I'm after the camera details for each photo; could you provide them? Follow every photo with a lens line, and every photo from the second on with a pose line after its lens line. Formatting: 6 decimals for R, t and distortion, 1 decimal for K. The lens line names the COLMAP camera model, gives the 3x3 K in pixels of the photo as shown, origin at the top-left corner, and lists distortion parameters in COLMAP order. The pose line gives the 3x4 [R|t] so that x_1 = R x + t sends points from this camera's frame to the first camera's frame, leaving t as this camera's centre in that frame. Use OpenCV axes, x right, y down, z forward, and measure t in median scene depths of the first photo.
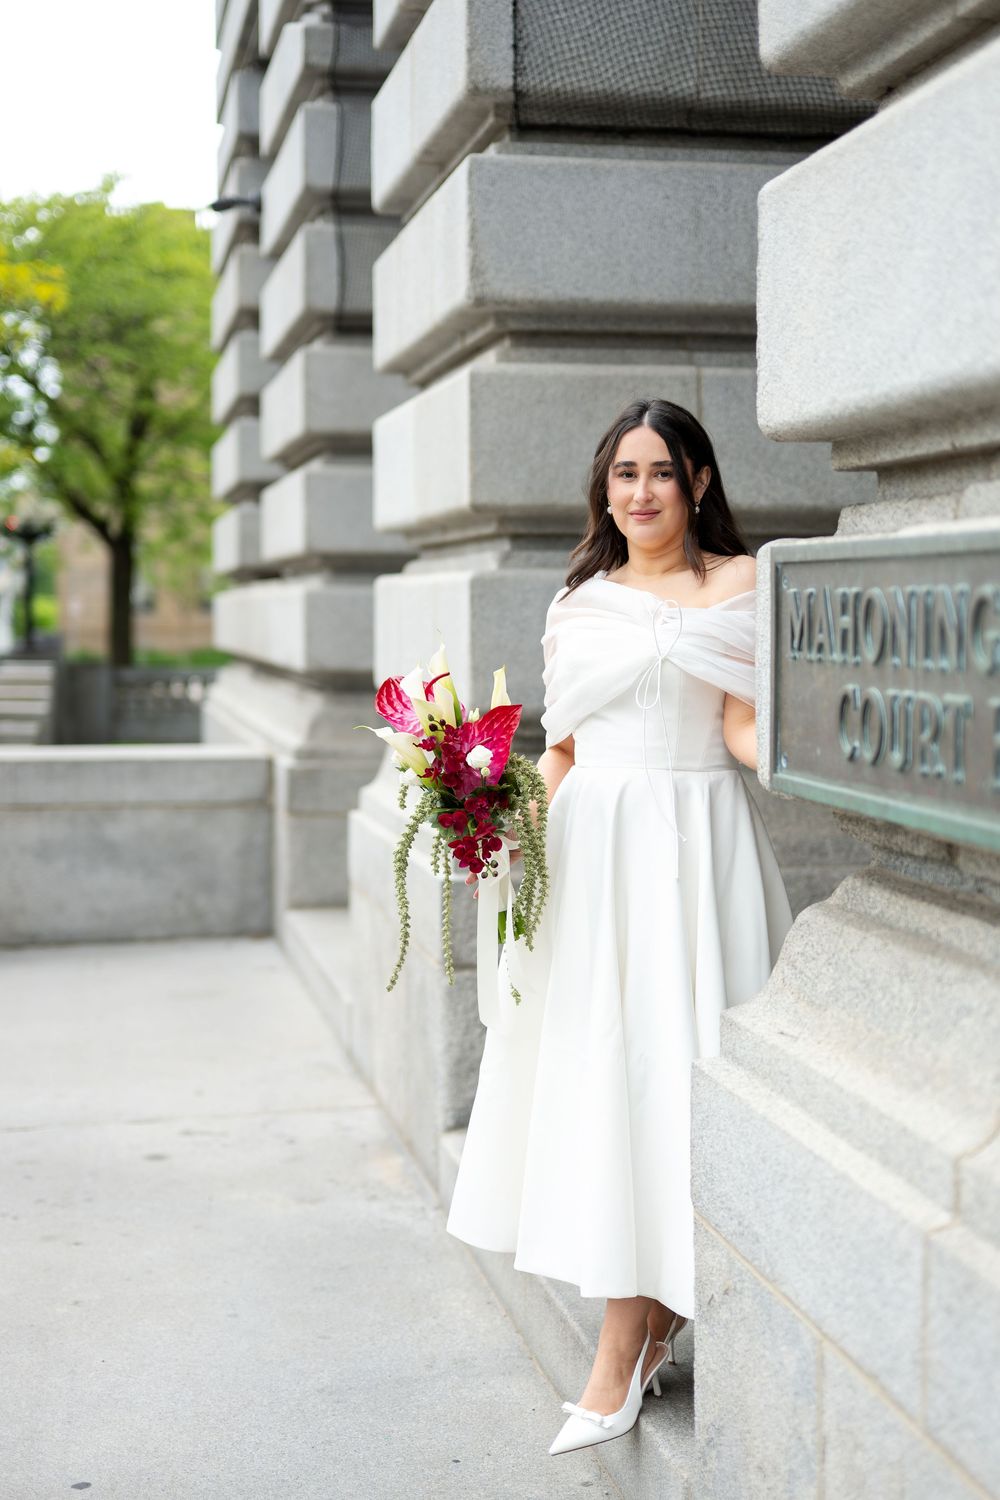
lens RADIAL K [[2178.3, 0, 475.5], [0, 2178.3, 717.3], [0, 0, 1]] dist [0.004478, -0.000803]
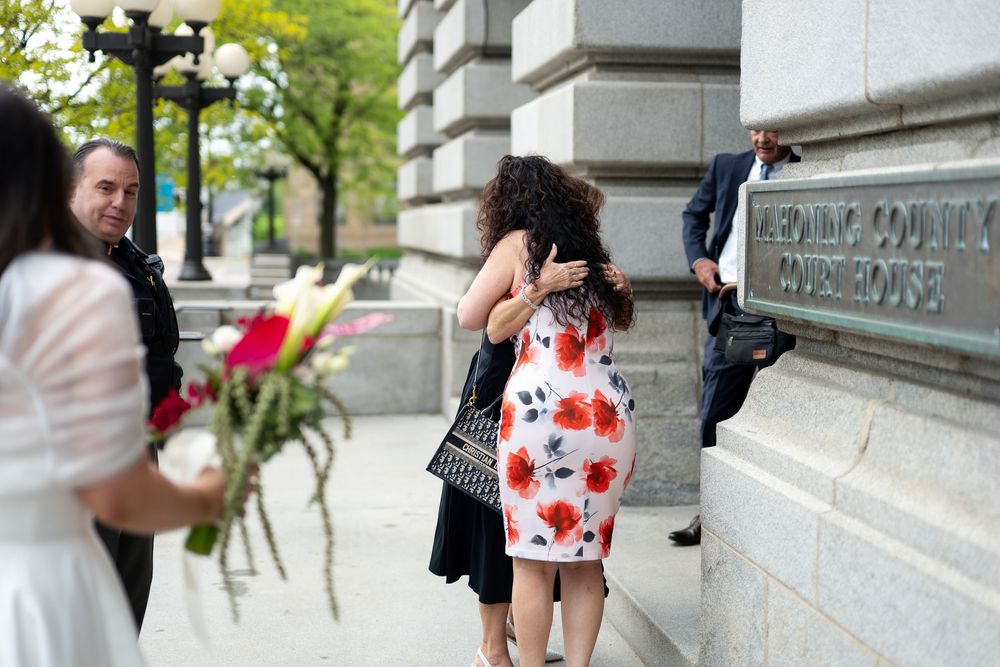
lens RADIAL K [[1424.8, 0, 500.1], [0, 1424.8, 327.7], [0, 0, 1]] dist [-0.005501, 0.037032]
pose [[0.999601, 0.011053, -0.025982, -0.030519], [-0.010502, 0.999719, 0.021273, 0.015485], [0.026209, -0.020992, 0.999436, -0.172289]]
